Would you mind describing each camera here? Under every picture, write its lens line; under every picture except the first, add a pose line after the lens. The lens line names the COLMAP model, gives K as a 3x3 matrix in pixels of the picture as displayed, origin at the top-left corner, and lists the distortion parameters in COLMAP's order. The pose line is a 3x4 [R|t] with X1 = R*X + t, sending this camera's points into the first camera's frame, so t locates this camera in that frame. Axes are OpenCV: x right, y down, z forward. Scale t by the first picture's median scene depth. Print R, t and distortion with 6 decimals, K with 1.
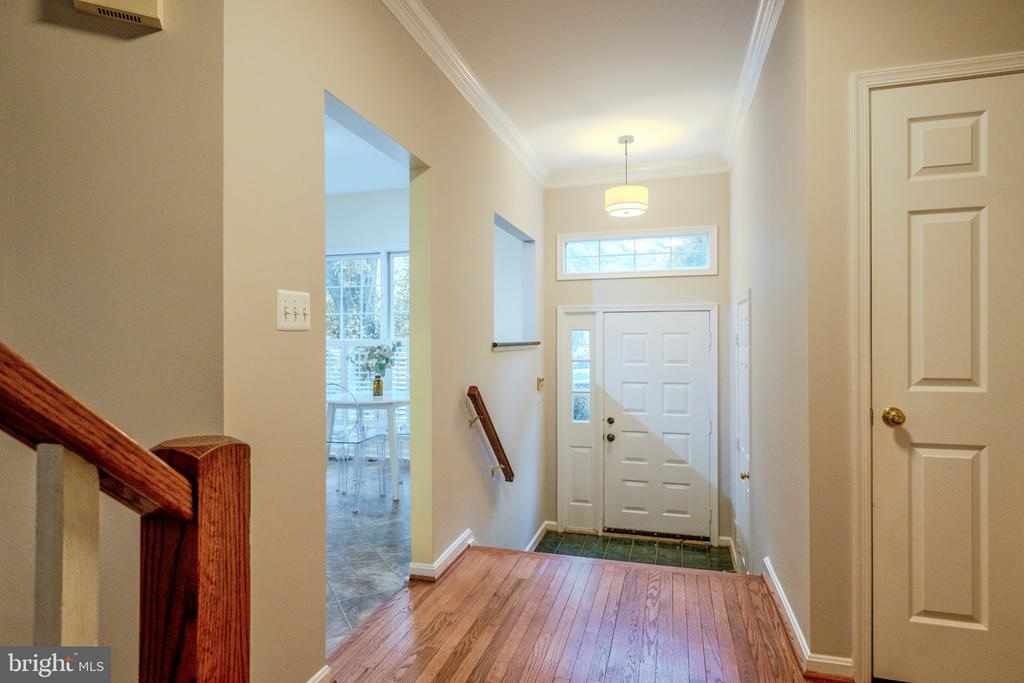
lens RADIAL K [[559.4, 0, 509.7], [0, 559.4, 339.6], [0, 0, 1]] dist [-0.001614, -0.000295]
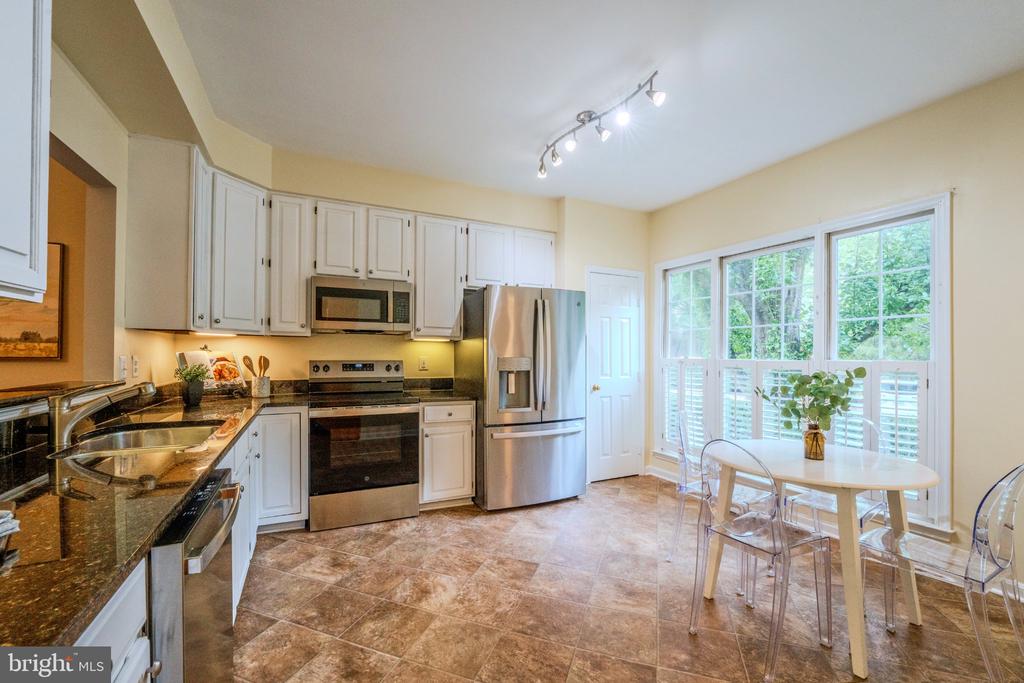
lens RADIAL K [[416.8, 0, 511.3], [0, 416.8, 347.2], [0, 0, 1]] dist [-0.000442, 0.000289]
pose [[0.670315, -0.001524, -0.742075, -0.122582], [-0.011869, 0.999848, -0.012774, -0.007929], [0.741982, 0.017370, 0.670195, 0.462779]]
